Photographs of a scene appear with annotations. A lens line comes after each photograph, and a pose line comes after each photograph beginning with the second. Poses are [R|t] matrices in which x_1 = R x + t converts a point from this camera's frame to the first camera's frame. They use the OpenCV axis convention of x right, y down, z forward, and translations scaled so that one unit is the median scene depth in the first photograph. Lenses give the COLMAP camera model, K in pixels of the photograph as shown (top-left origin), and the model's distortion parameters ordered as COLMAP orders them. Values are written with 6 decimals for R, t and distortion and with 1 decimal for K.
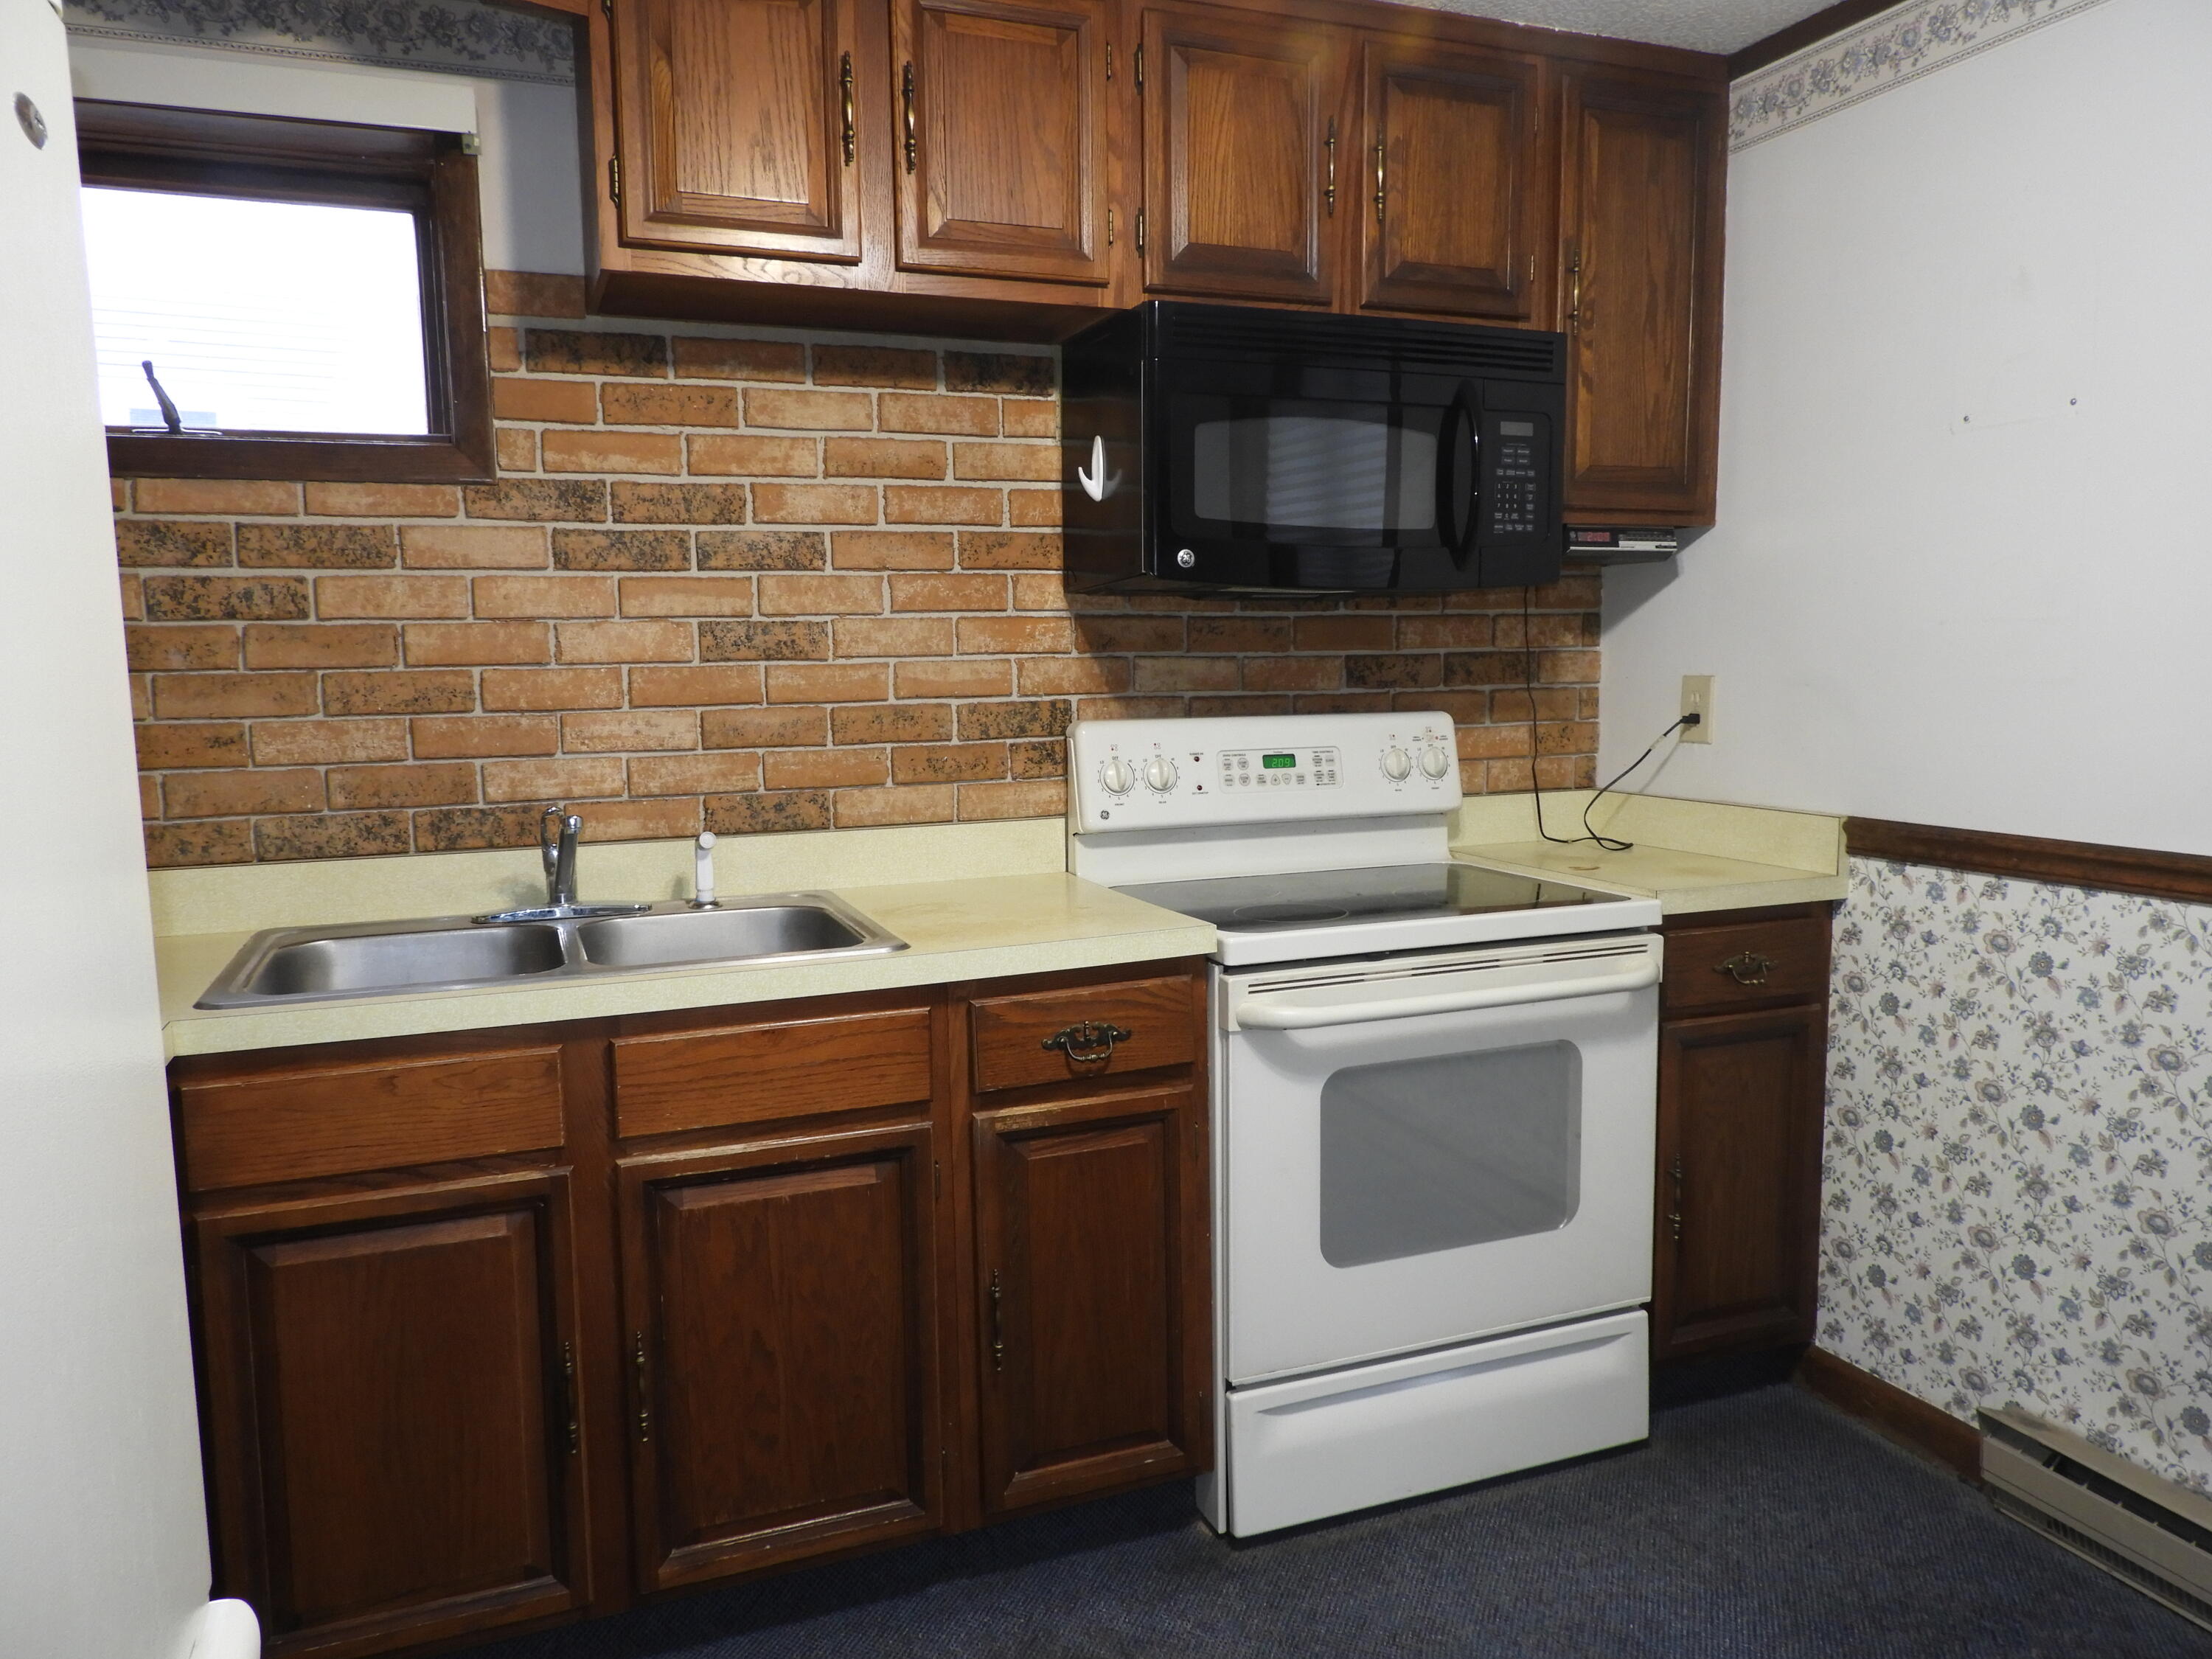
lens RADIAL K [[1570.6, 0, 1107.3], [0, 1570.6, 828.2], [0, 0, 1]] dist [0.008591, -0.009376]
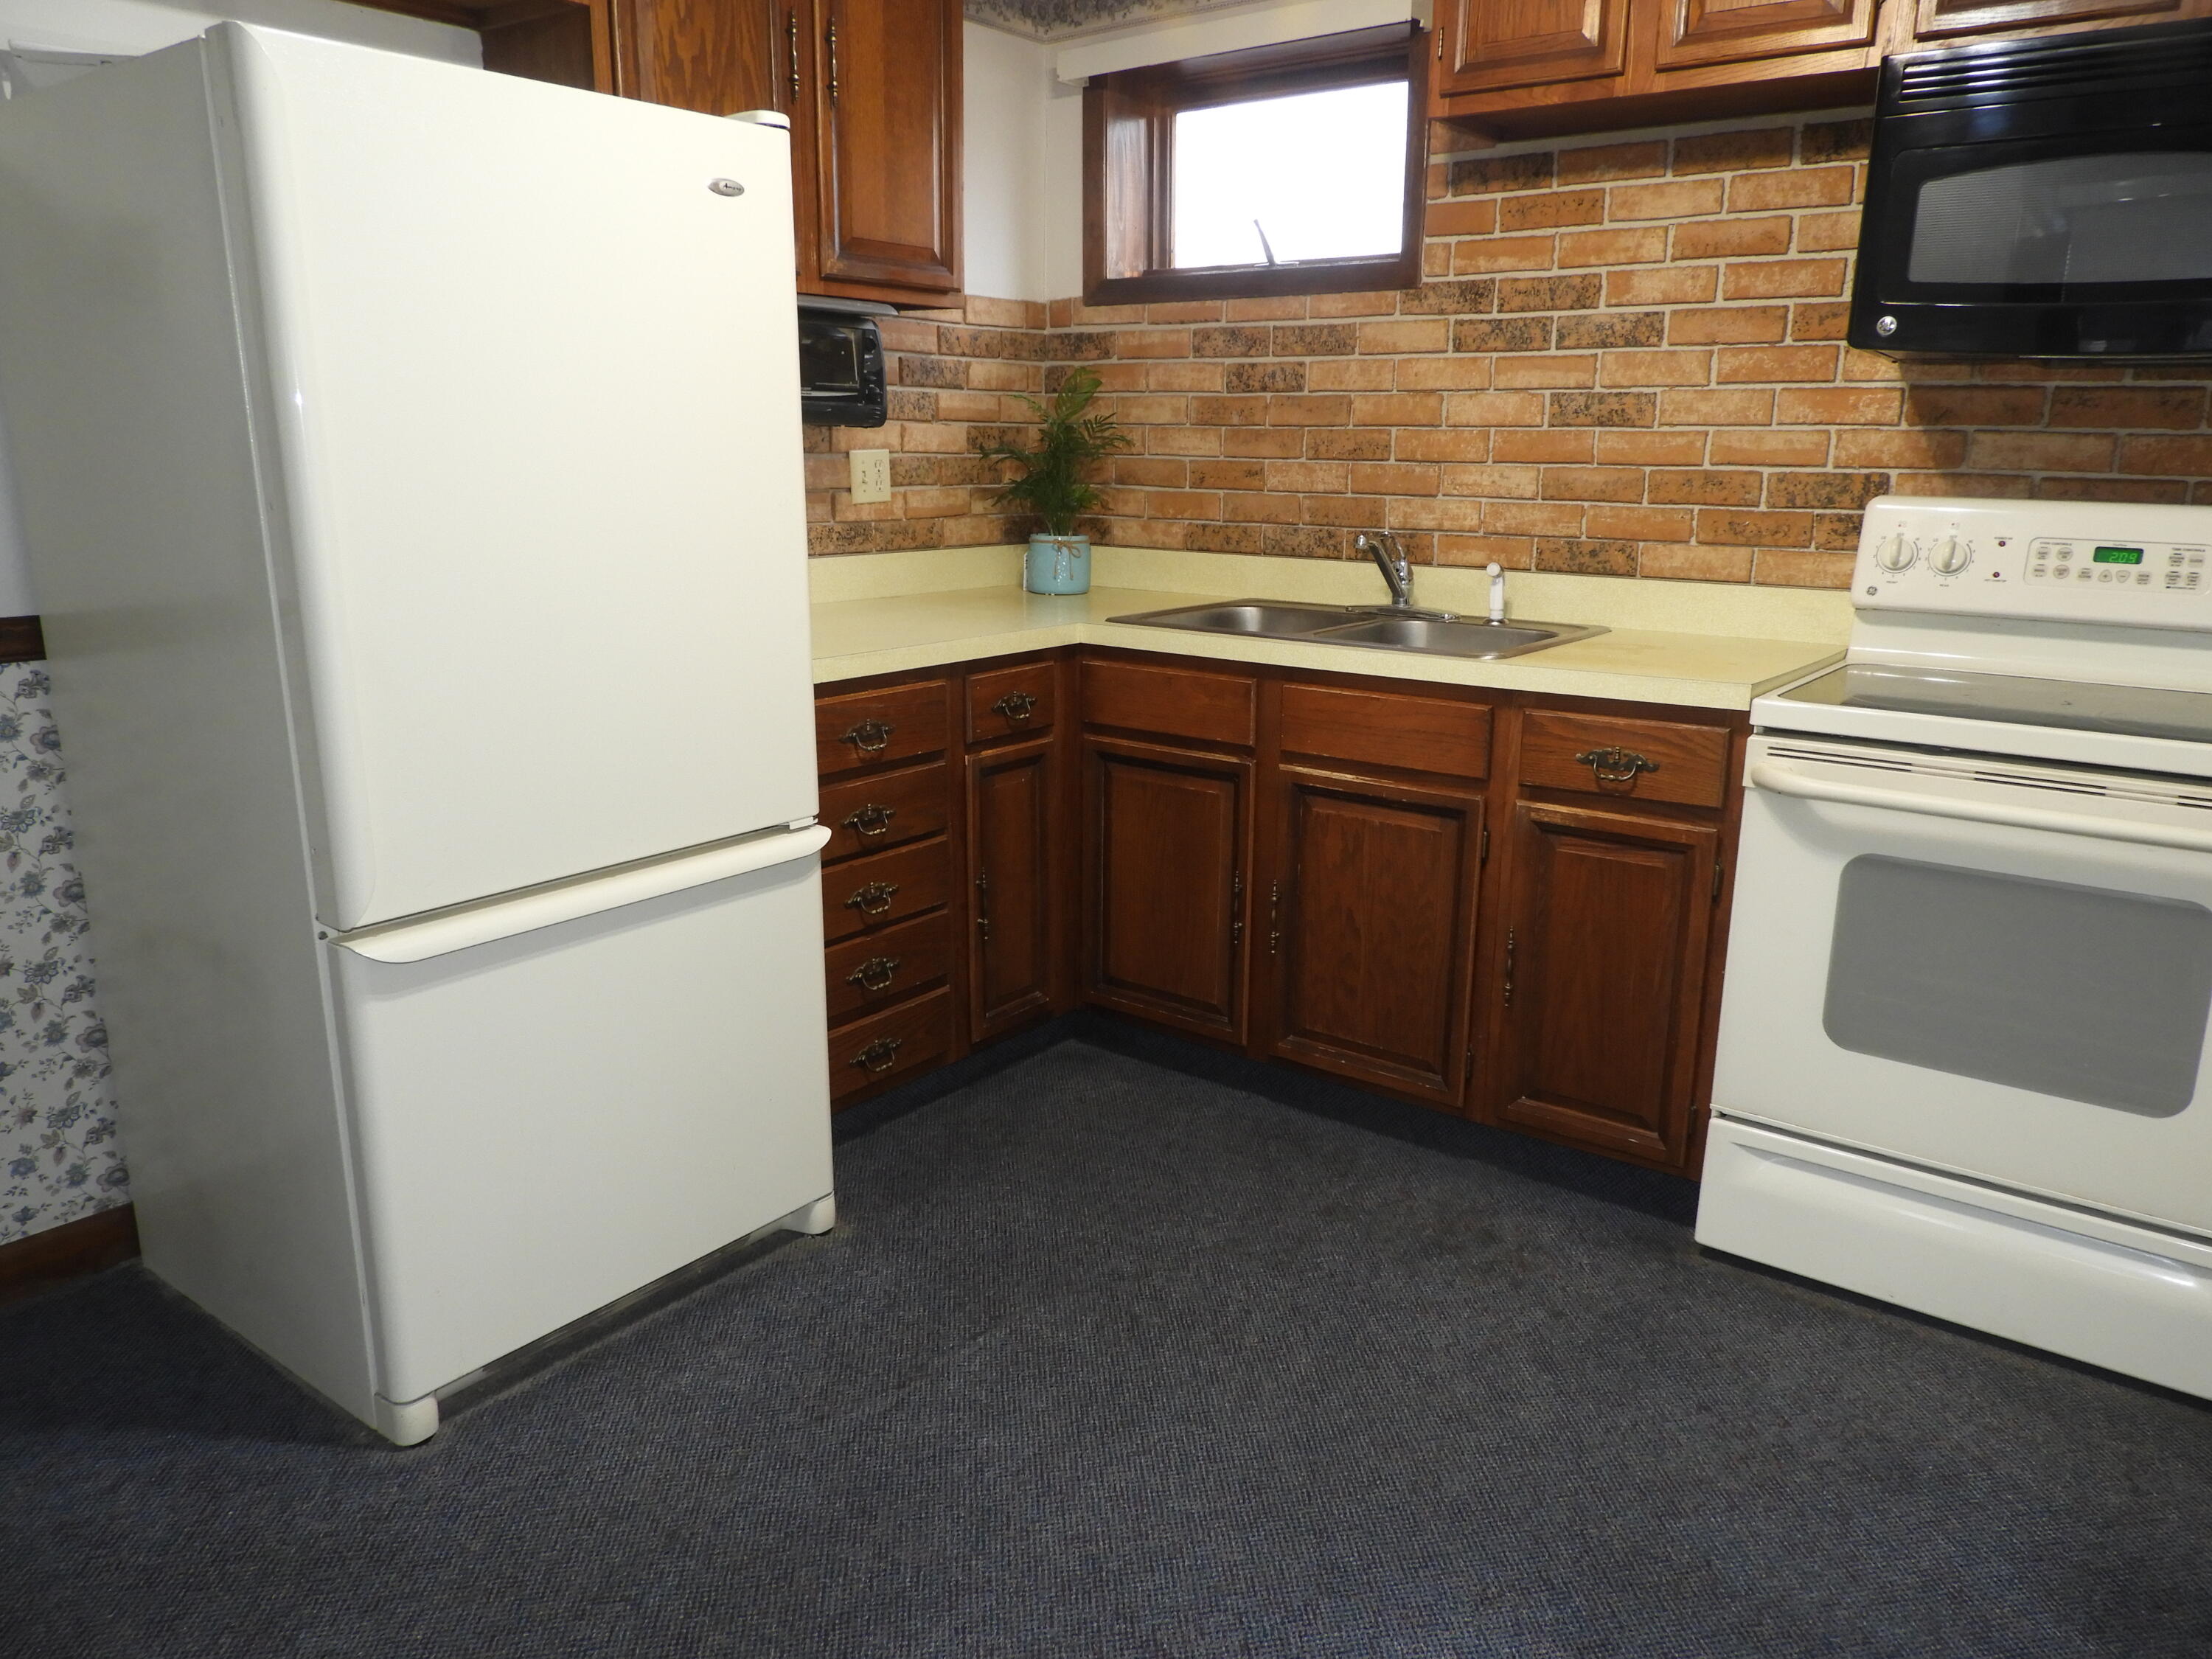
lens RADIAL K [[1570.6, 0, 1109.2], [0, 1570.6, 829.7], [0, 0, 1]] dist [0.008591, -0.009376]
pose [[0.514560, 0.228943, -0.826325, 0.675875], [-0.112798, 0.973394, 0.199451, -0.005994], [0.850002, -0.009422, 0.526694, 0.061610]]
